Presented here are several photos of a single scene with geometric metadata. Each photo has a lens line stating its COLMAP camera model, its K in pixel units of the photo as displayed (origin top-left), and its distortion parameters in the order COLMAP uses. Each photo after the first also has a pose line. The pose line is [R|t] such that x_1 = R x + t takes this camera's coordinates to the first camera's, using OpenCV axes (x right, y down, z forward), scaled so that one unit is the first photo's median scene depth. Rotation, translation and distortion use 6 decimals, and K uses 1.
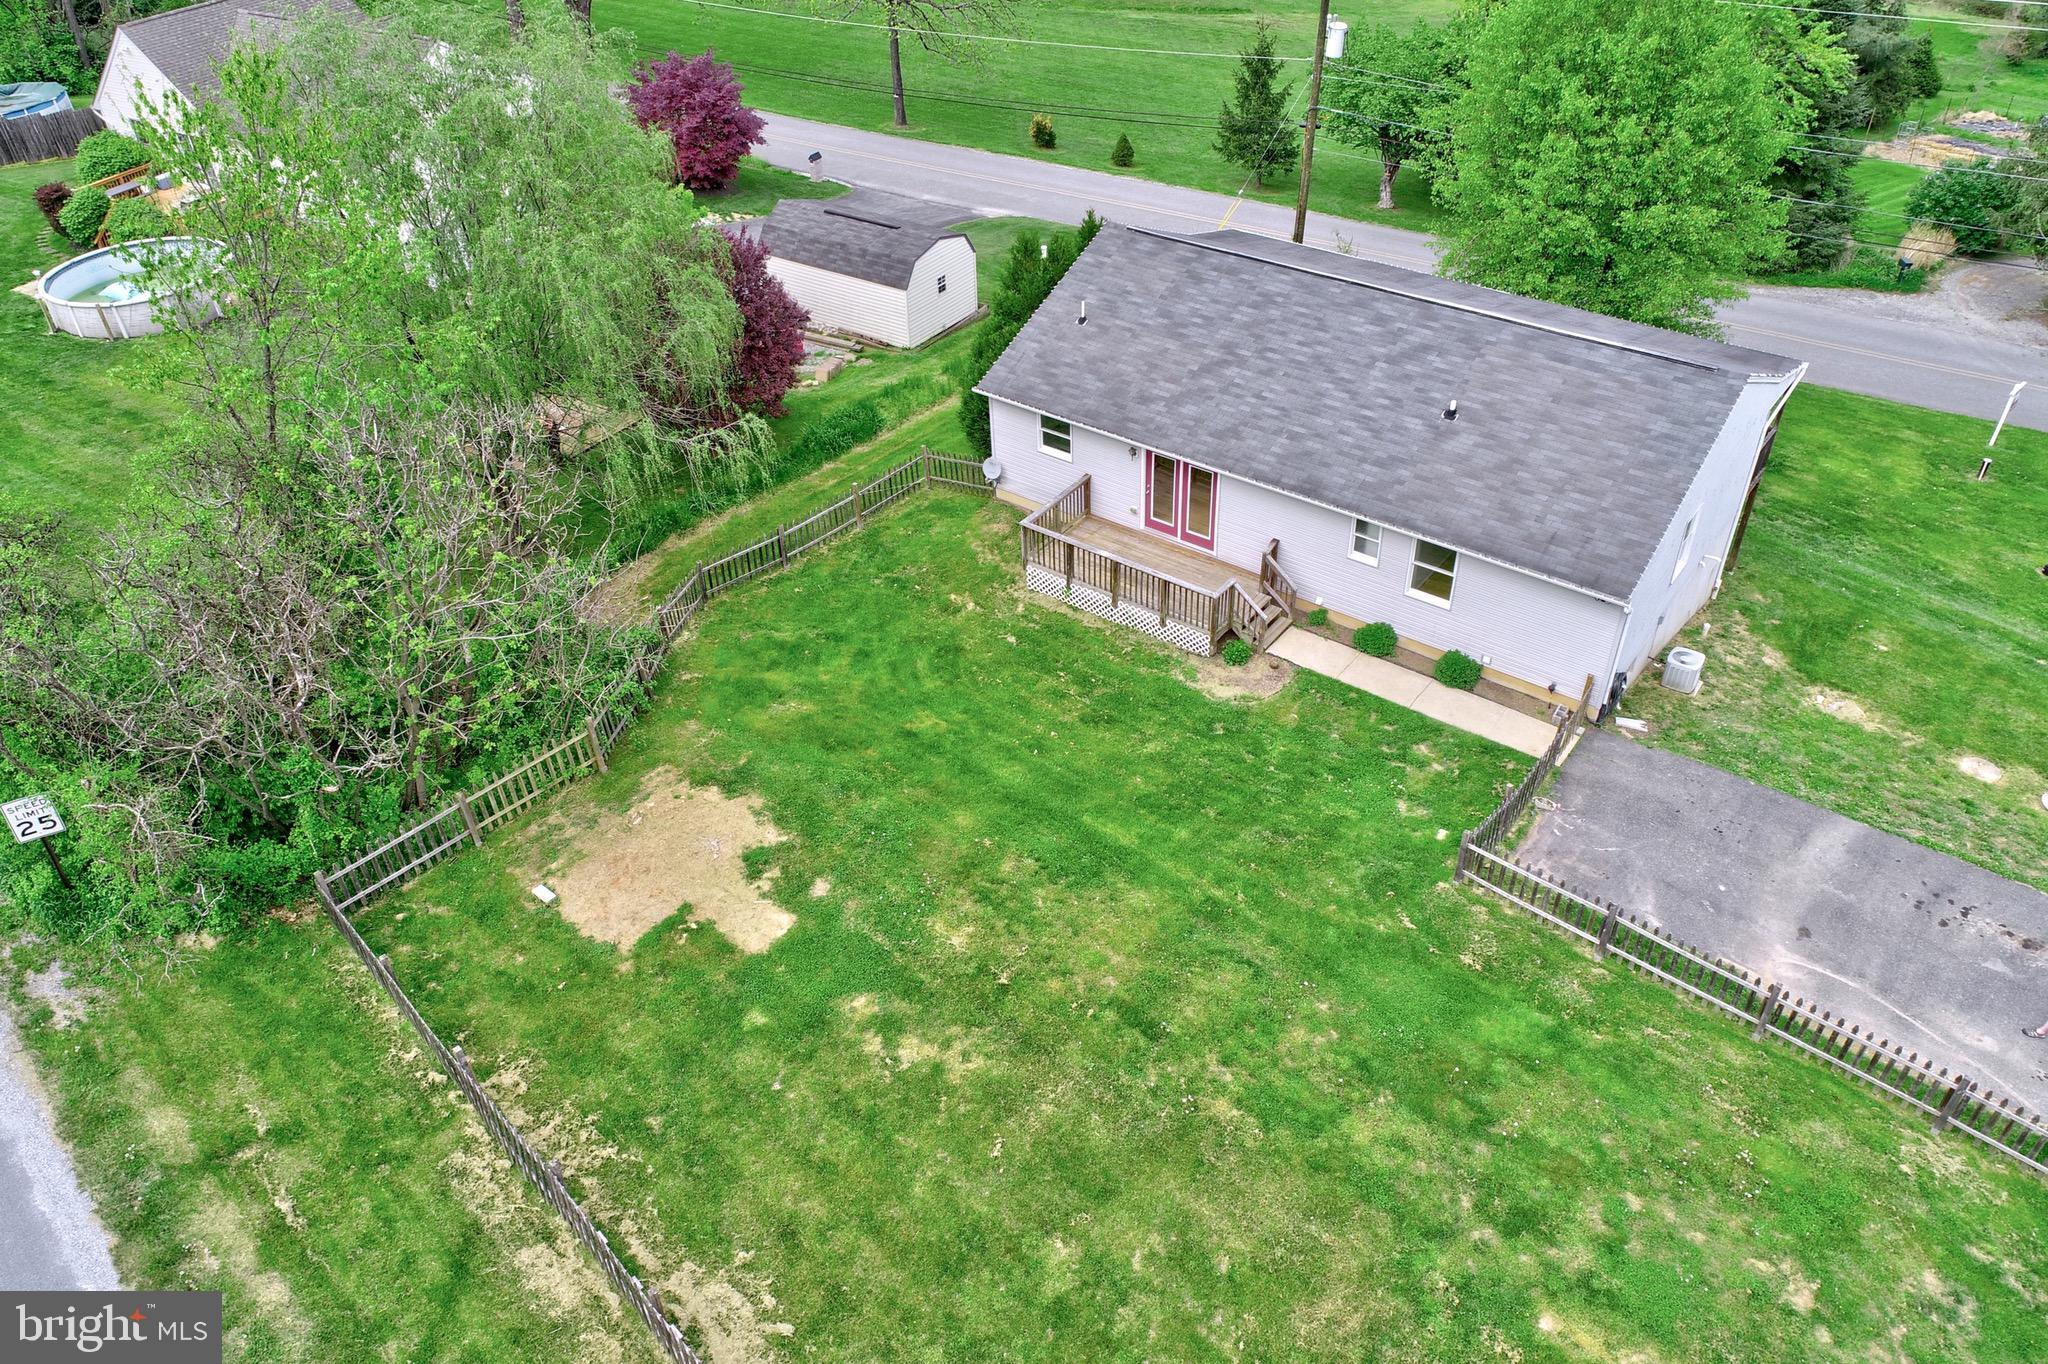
lens RADIAL K [[1530.3, 0, 1024.0], [0, 1530.3, 682.0], [0, 0, 1]] dist [-0.007227, 0.003407]
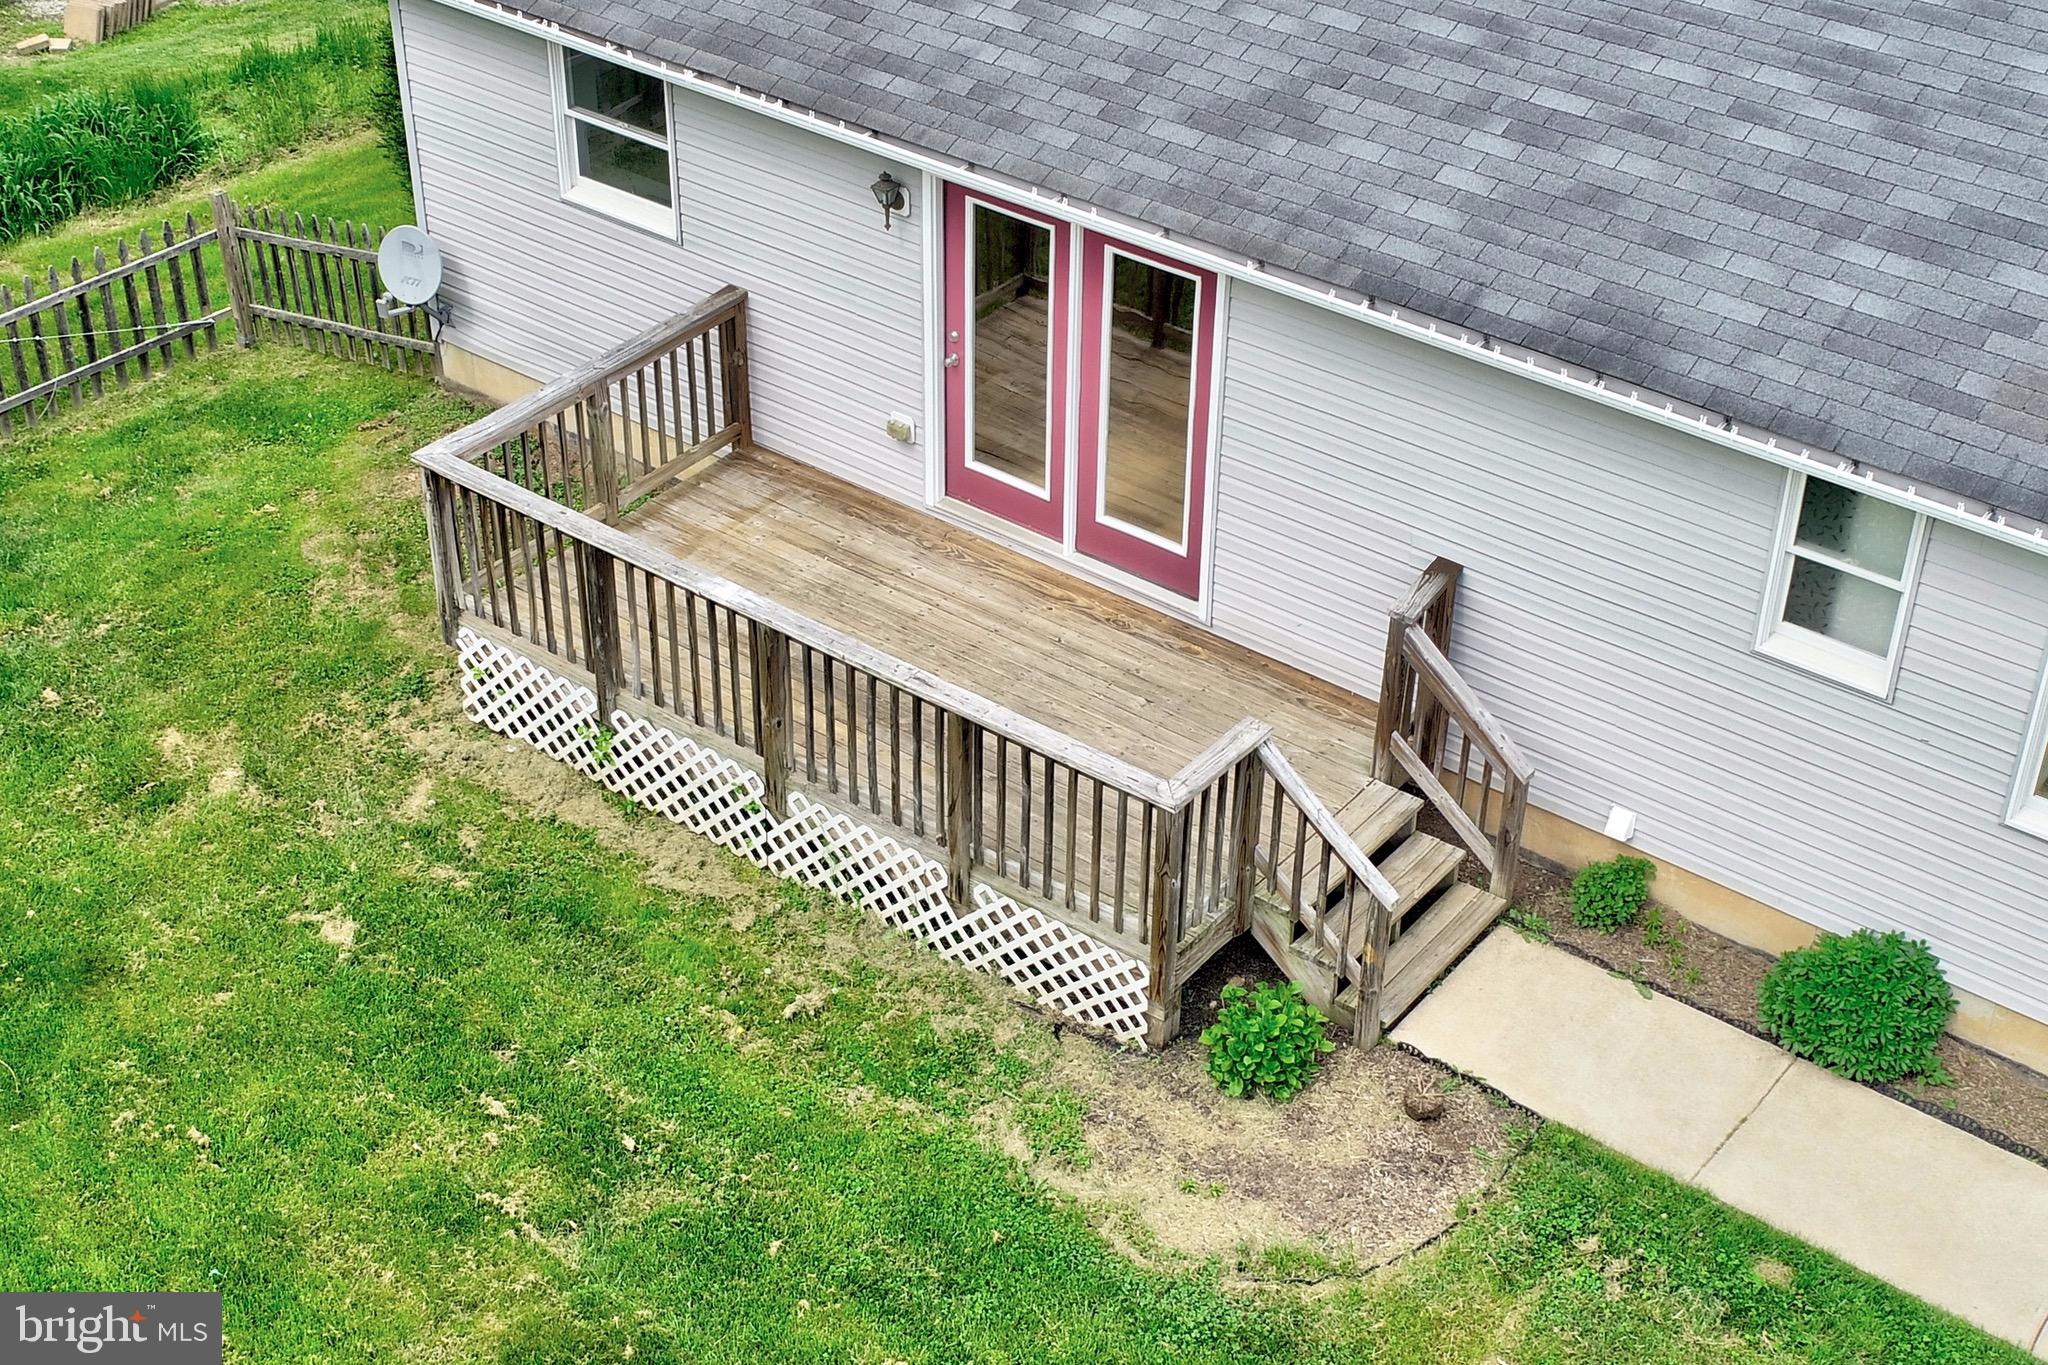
lens RADIAL K [[2914.8, 0, 1024.0], [0, 2914.8, 682.5], [0, 0, 1]] dist [-0.001809, -0.023890]
pose [[0.999019, 0.040968, 0.016809, 0.093427], [-0.039922, 0.997492, -0.058442, -0.046201], [-0.019161, 0.057714, 0.998149, 0.559323]]
